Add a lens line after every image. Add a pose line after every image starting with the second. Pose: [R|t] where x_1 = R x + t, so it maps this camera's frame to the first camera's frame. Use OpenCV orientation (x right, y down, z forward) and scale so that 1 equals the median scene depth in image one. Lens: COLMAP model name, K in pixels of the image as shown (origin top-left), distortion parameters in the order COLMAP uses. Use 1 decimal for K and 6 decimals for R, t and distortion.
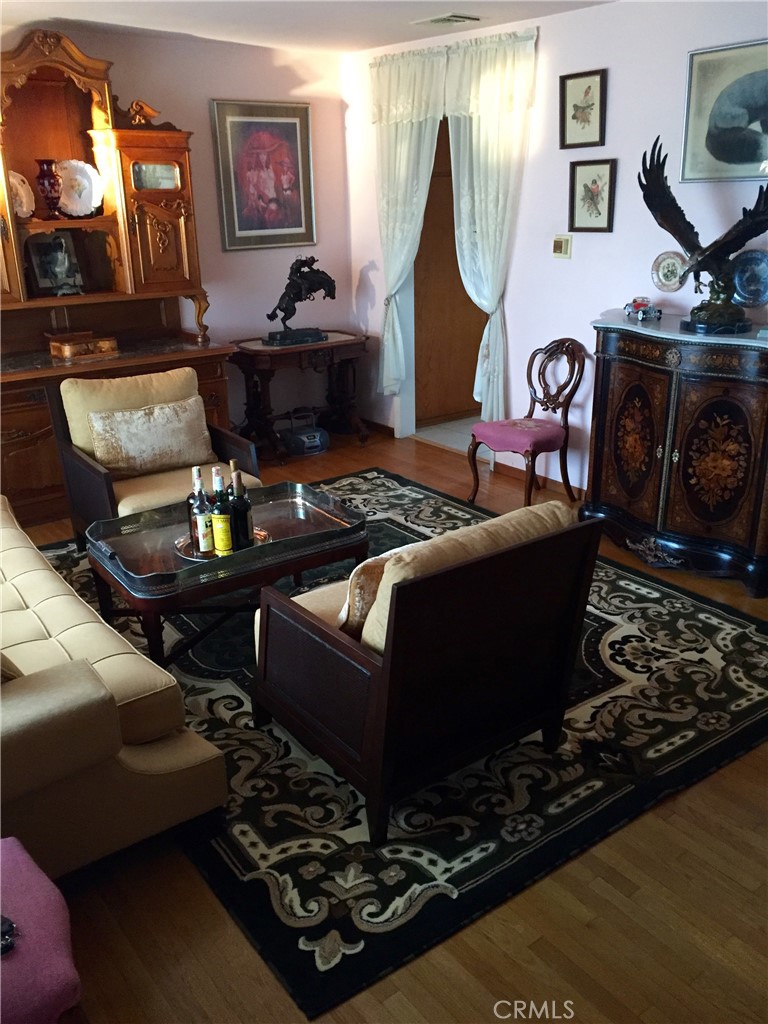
lens RADIAL K [[873.9, 0, 422.5], [0, 873.9, 509.3], [0, 0, 1]] dist [0.047096, -0.011686]
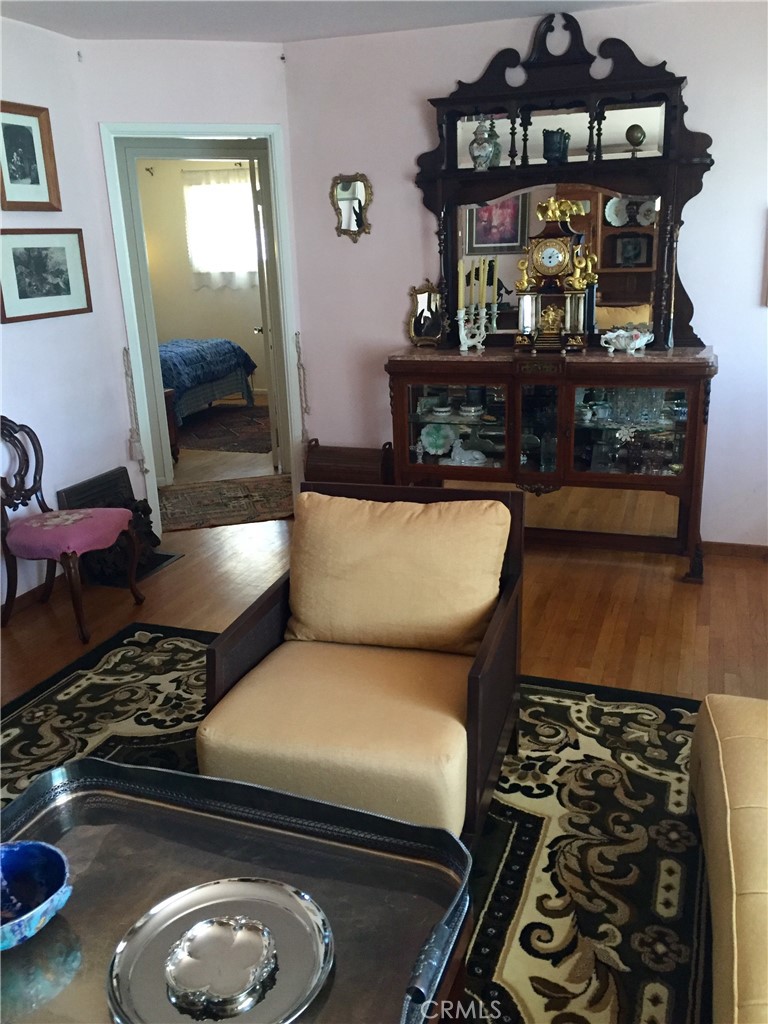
lens RADIAL K [[873.9, 0, 422.5], [0, 873.9, 509.3], [0, 0, 1]] dist [0.047096, -0.011686]
pose [[-0.538124, -0.224362, 0.812456, -0.659241], [0.327925, 0.832246, 0.447026, -0.376305], [-0.776458, 0.506980, -0.374278, 1.205287]]
